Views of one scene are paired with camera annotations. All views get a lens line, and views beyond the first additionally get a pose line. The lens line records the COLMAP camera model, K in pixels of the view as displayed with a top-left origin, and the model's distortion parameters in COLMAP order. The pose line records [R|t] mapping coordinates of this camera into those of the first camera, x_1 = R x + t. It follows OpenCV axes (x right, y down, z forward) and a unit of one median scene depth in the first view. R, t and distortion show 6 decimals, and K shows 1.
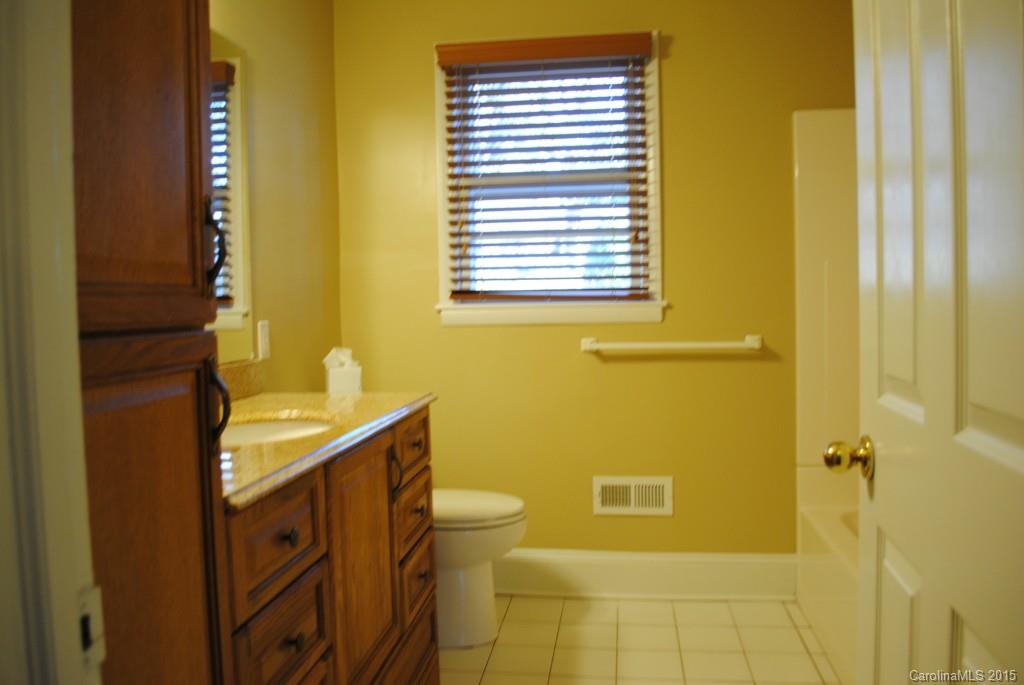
lens RADIAL K [[808.0, 0, 508.9], [0, 808.0, 337.9], [0, 0, 1]] dist [-0.084095, 0.002054]
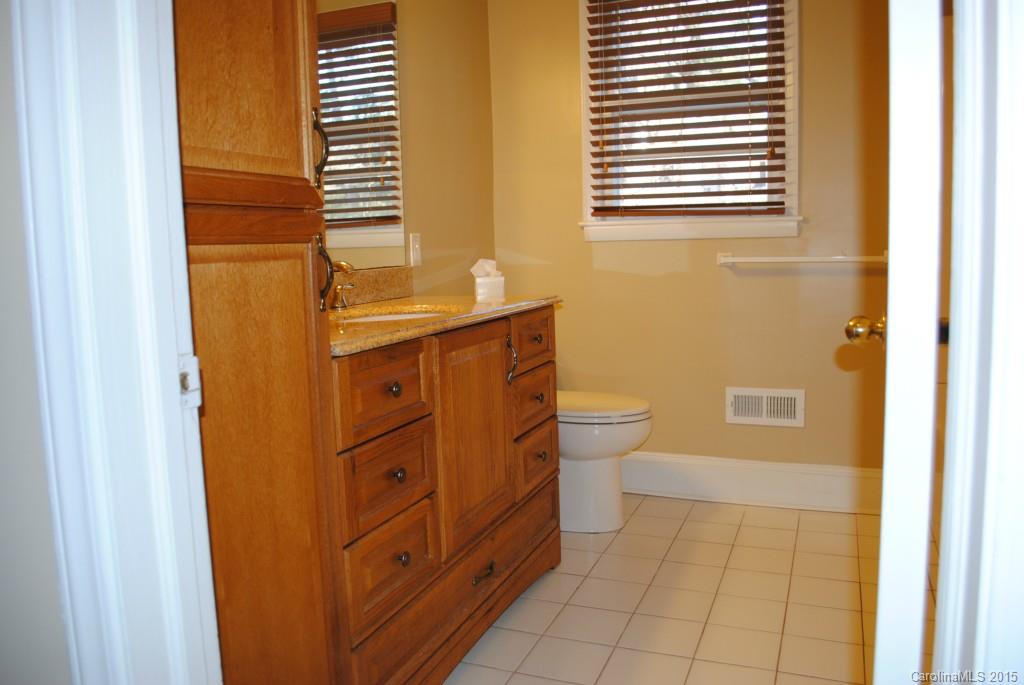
lens RADIAL K [[808.0, 0, 508.9], [0, 808.0, 337.9], [0, 0, 1]] dist [-0.084095, 0.002054]
pose [[0.968687, 0.025183, -0.247006, 0.089196], [-0.006157, 0.996974, 0.077498, 0.031702], [0.248210, -0.073550, 0.965910, -0.067784]]
